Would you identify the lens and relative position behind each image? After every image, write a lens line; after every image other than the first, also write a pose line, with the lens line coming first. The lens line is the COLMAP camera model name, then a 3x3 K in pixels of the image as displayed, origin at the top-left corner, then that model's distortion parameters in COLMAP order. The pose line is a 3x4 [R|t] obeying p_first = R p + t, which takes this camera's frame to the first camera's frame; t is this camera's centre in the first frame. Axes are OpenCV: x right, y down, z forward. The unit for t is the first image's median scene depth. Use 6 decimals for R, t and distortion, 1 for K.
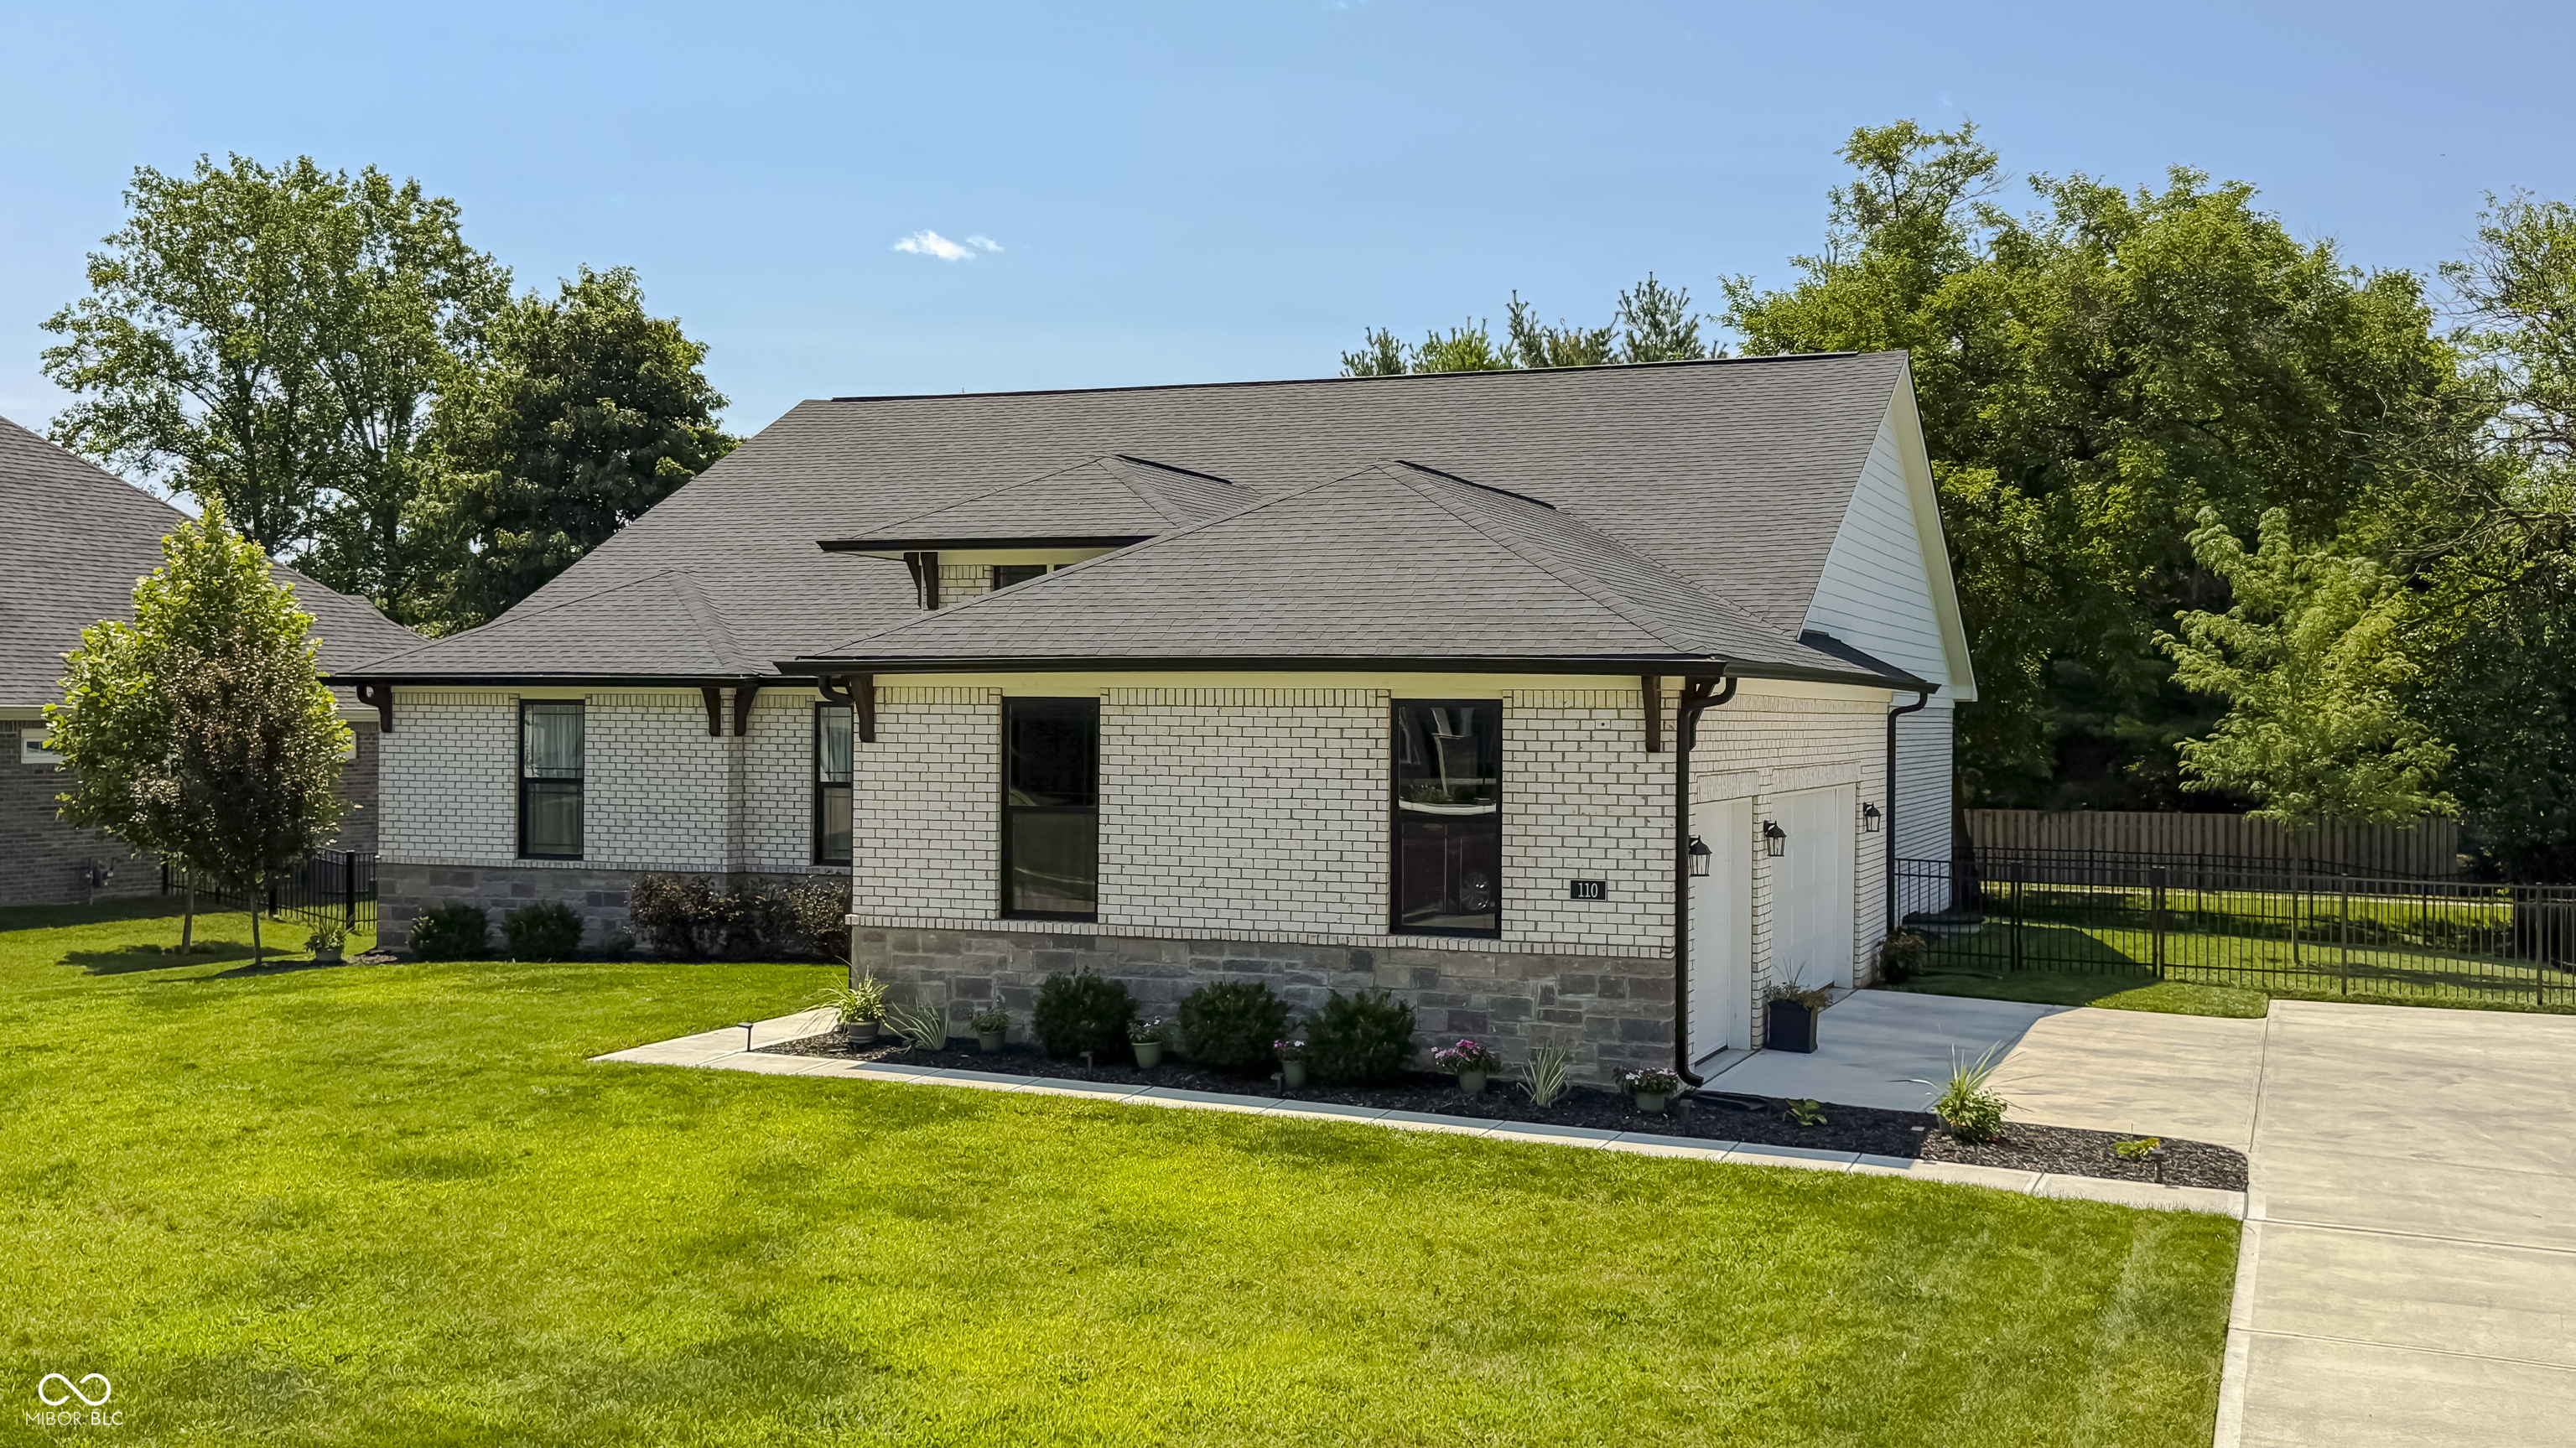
lens RADIAL K [[2626.4, 0, 1288.0], [0, 2626.4, 724.0], [0, 0, 1]] dist [0.179321, -0.463139]
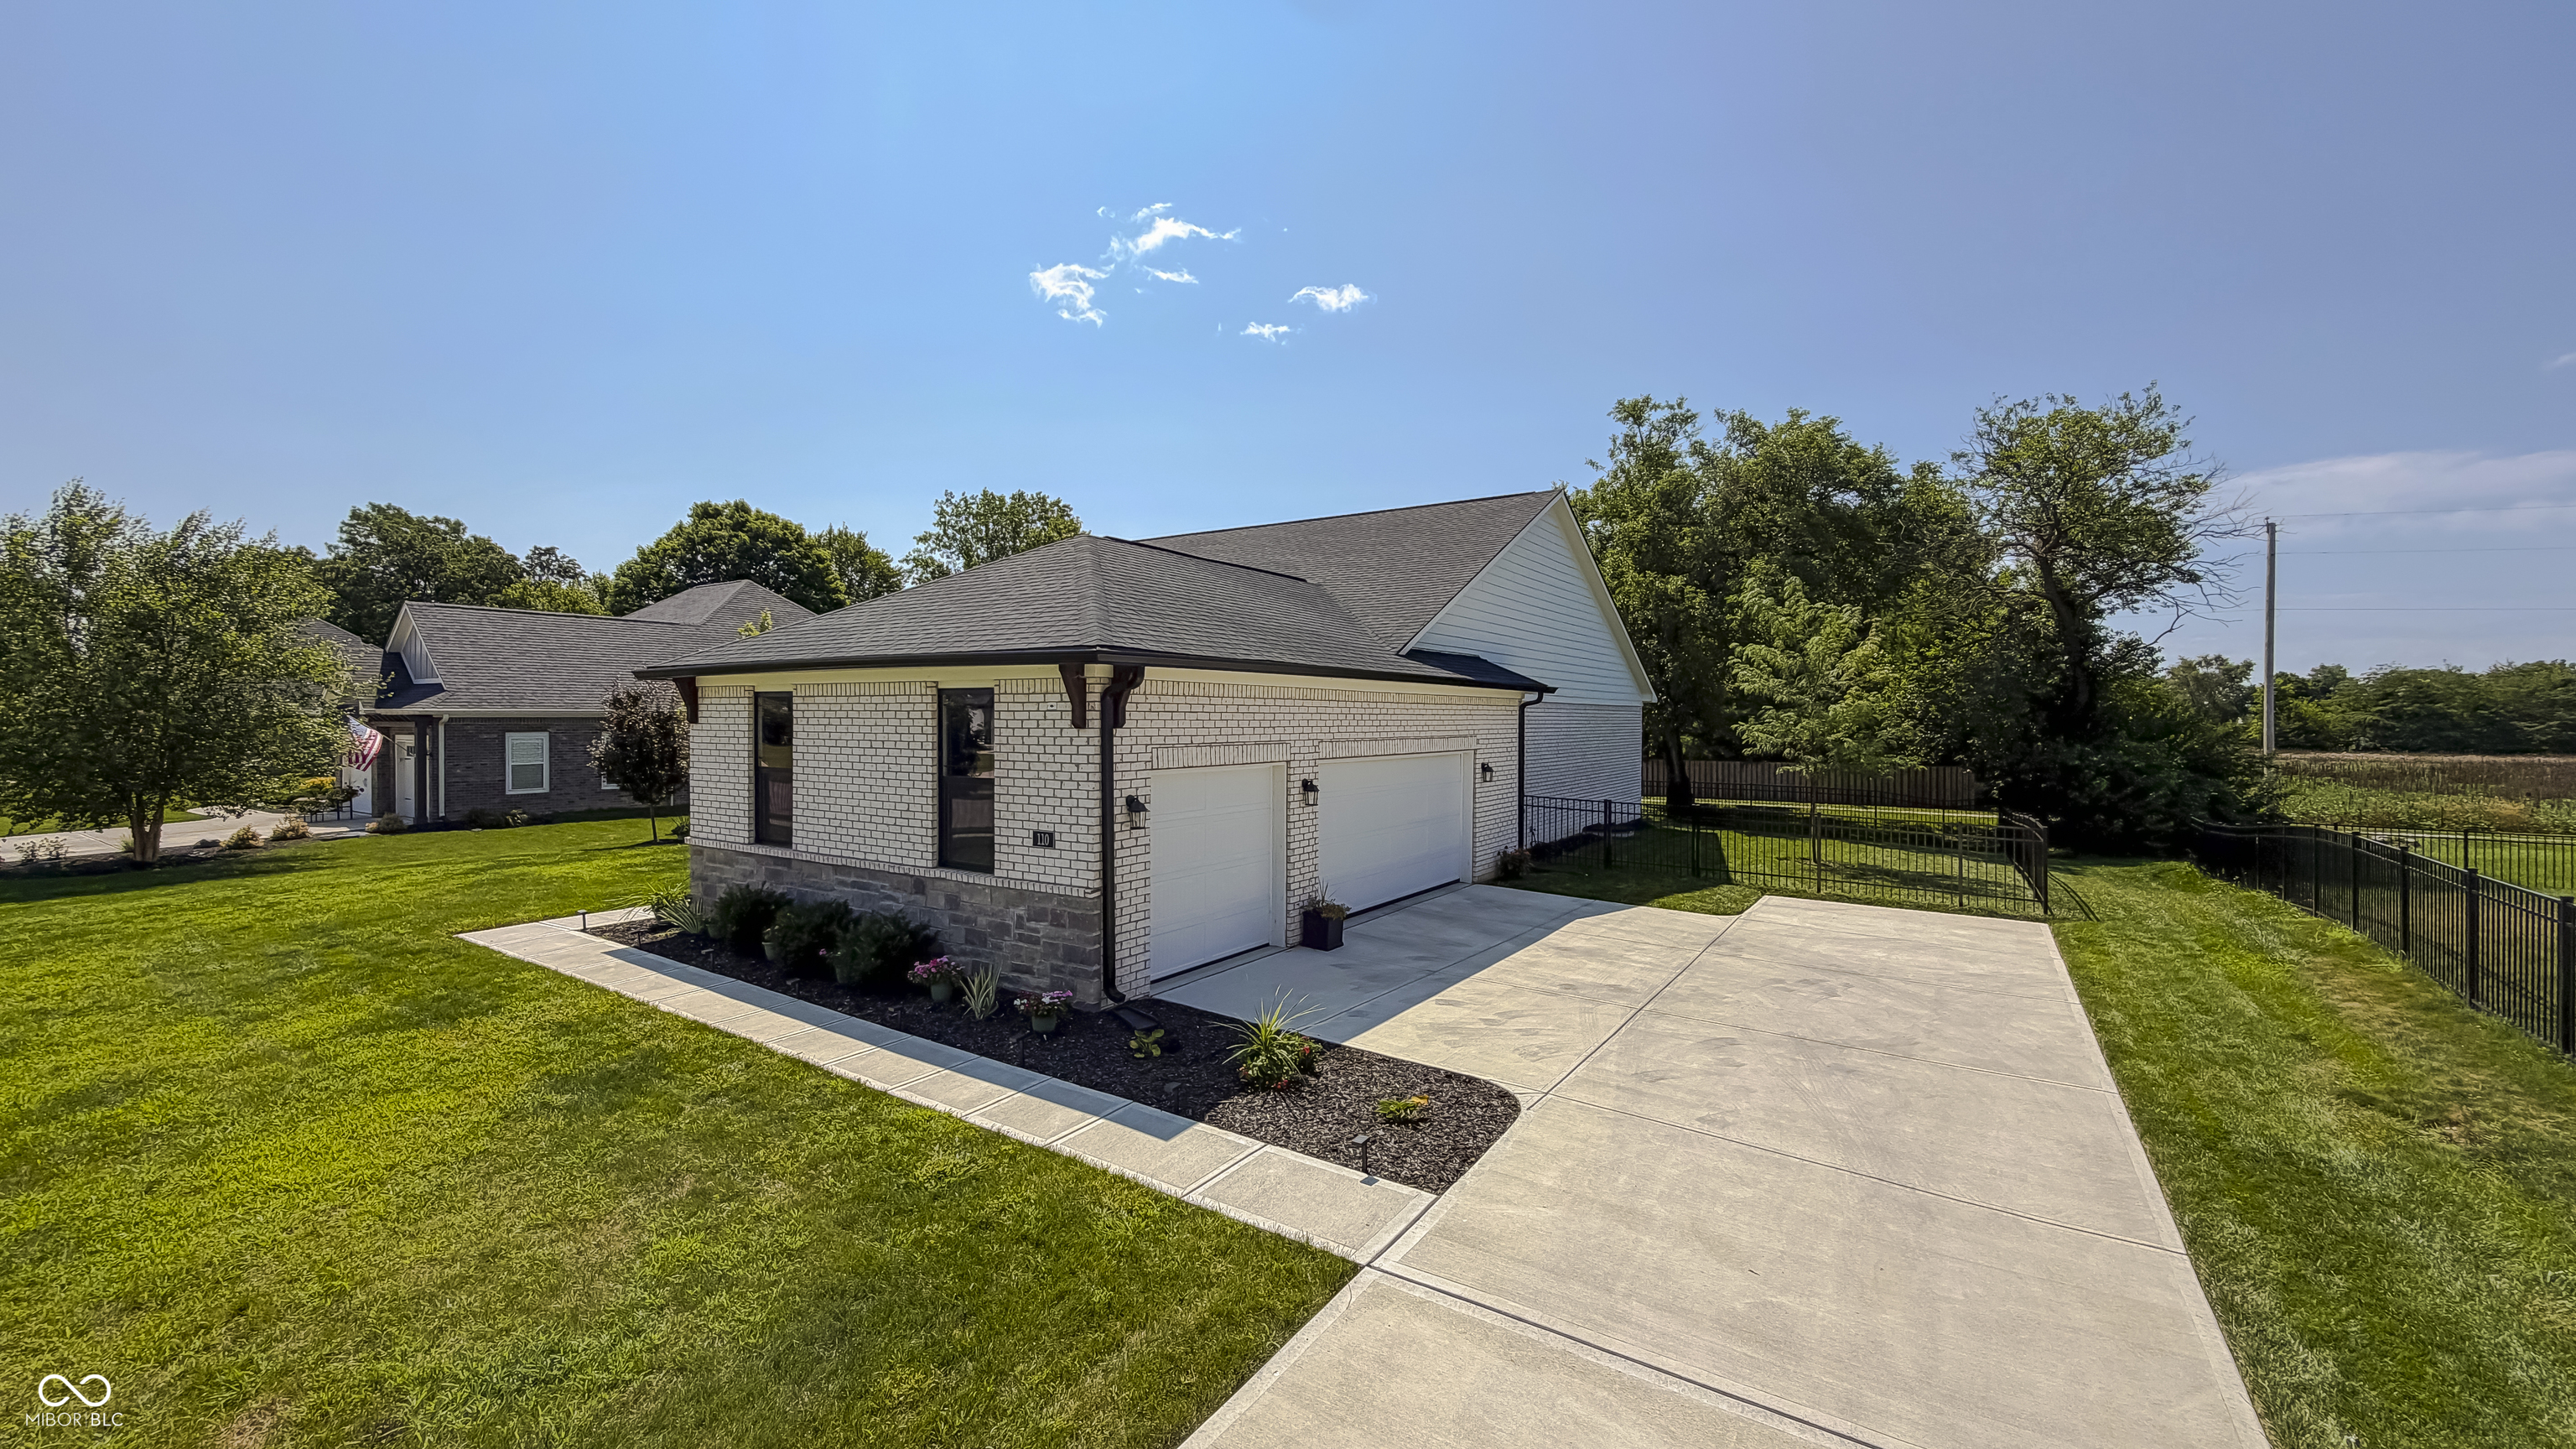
lens RADIAL K [[1068.5, 0, 1280.5], [0, 1068.5, 720.0], [0, 0, 1]] dist [-0.000111, 0.000238]
pose [[0.977661, -0.003327, -0.210161, 0.310785], [0.003093, 0.999994, -0.001440, 0.007296], [0.210164, 0.000758, 0.977666, 0.499130]]
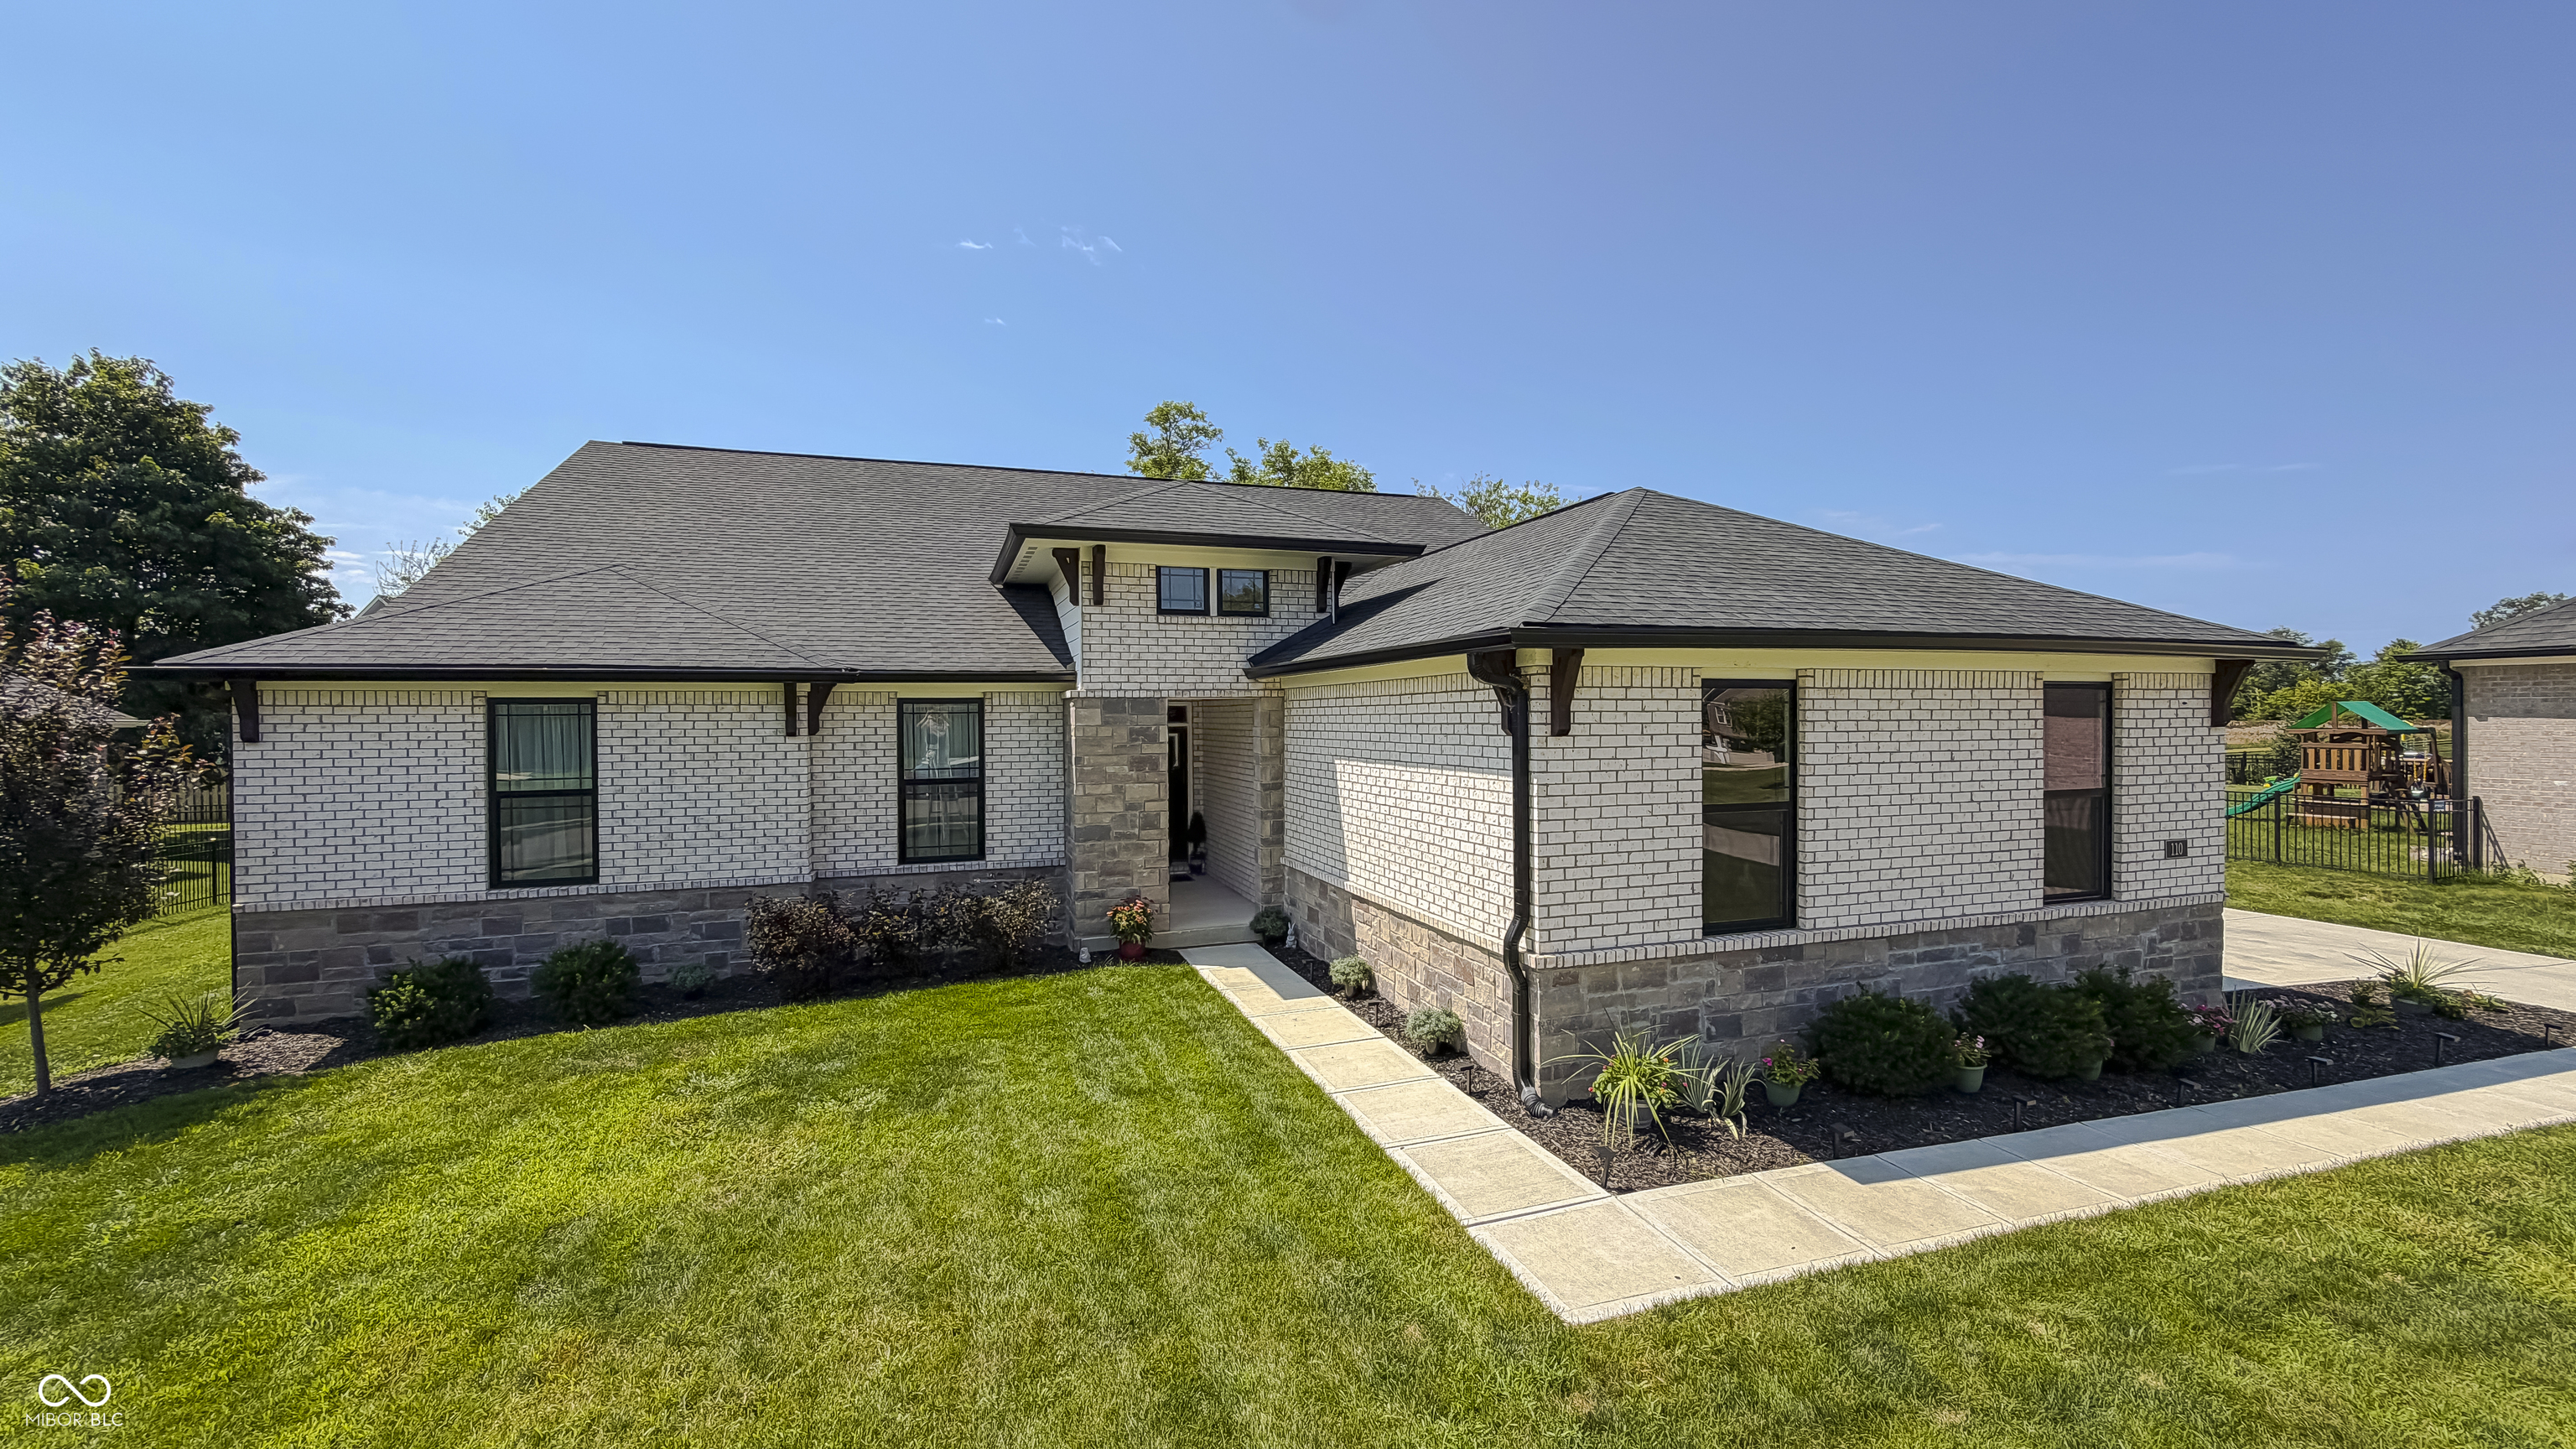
lens RADIAL K [[1068.5, 0, 1280.5], [0, 1068.5, 720.0], [0, 0, 1]] dist [-0.000111, 0.000238]
pose [[0.754617, -0.014242, 0.656011, -0.454466], [0.014973, 0.999878, 0.004483, -0.000573], [-0.655994, 0.006439, 0.754738, 0.852772]]
